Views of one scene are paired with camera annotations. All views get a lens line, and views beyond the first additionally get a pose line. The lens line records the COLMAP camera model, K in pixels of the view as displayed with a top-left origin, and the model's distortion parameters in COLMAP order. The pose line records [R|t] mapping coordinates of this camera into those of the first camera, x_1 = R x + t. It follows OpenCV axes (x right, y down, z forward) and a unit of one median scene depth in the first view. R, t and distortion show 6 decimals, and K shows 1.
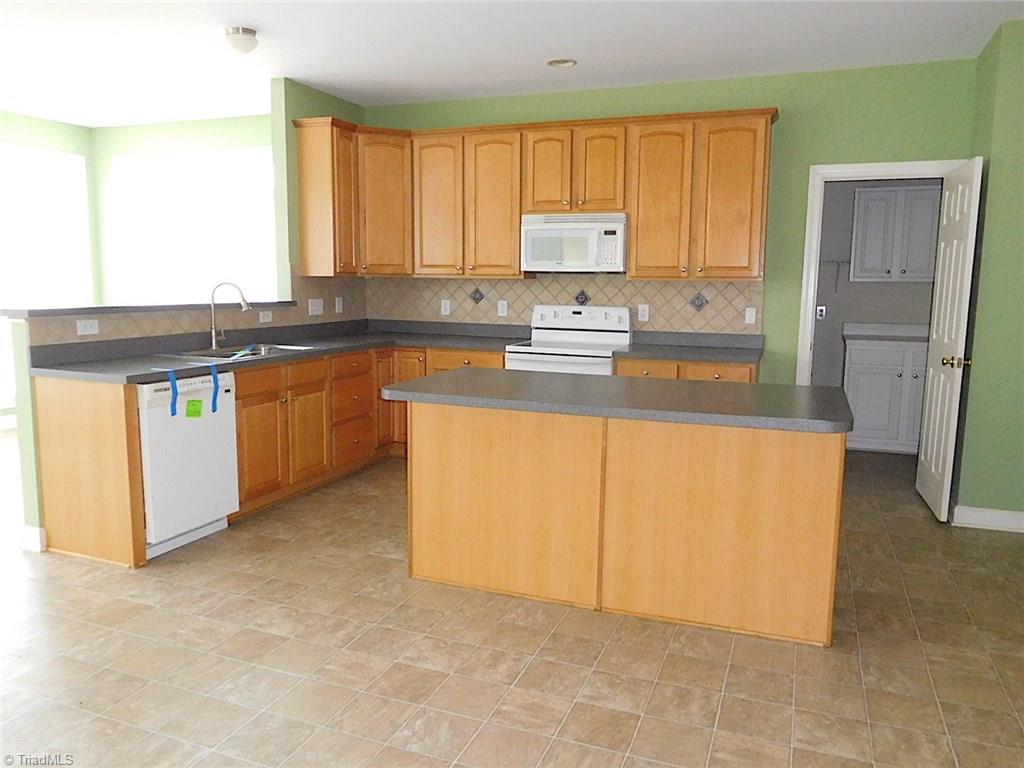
lens RADIAL K [[774.4, 0, 521.8], [0, 774.4, 390.6], [0, 0, 1]] dist [-0.022788, 0.006049]
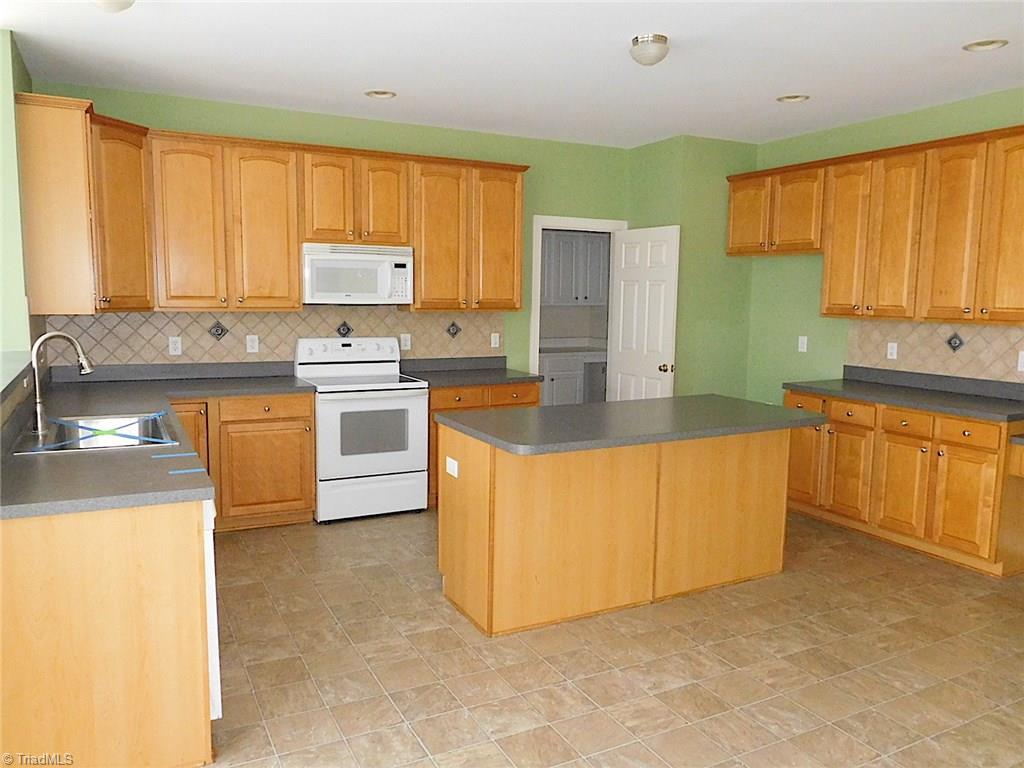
lens RADIAL K [[774.4, 0, 504.0], [0, 774.4, 386.6], [0, 0, 1]] dist [-0.022788, 0.006049]
pose [[0.649667, -0.094342, 0.754343, -0.552687], [0.100820, 0.994197, 0.037510, -0.067690], [-0.753504, 0.051683, 0.655408, 0.230124]]
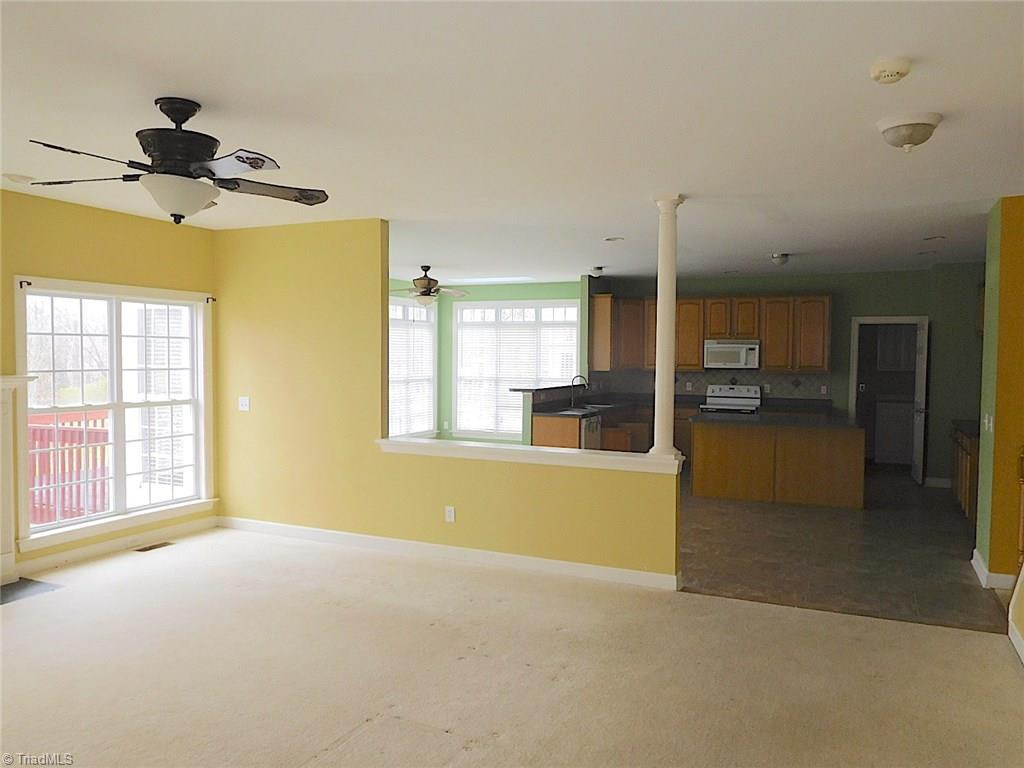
lens RADIAL K [[774.4, 0, 516.8], [0, 774.4, 391.1], [0, 0, 1]] dist [-0.022788, 0.006049]
pose [[0.998281, -0.004190, -0.058465, -0.366025], [-0.001224, 0.995734, -0.092265, 0.088020], [0.058602, 0.092178, 0.994017, -0.992877]]
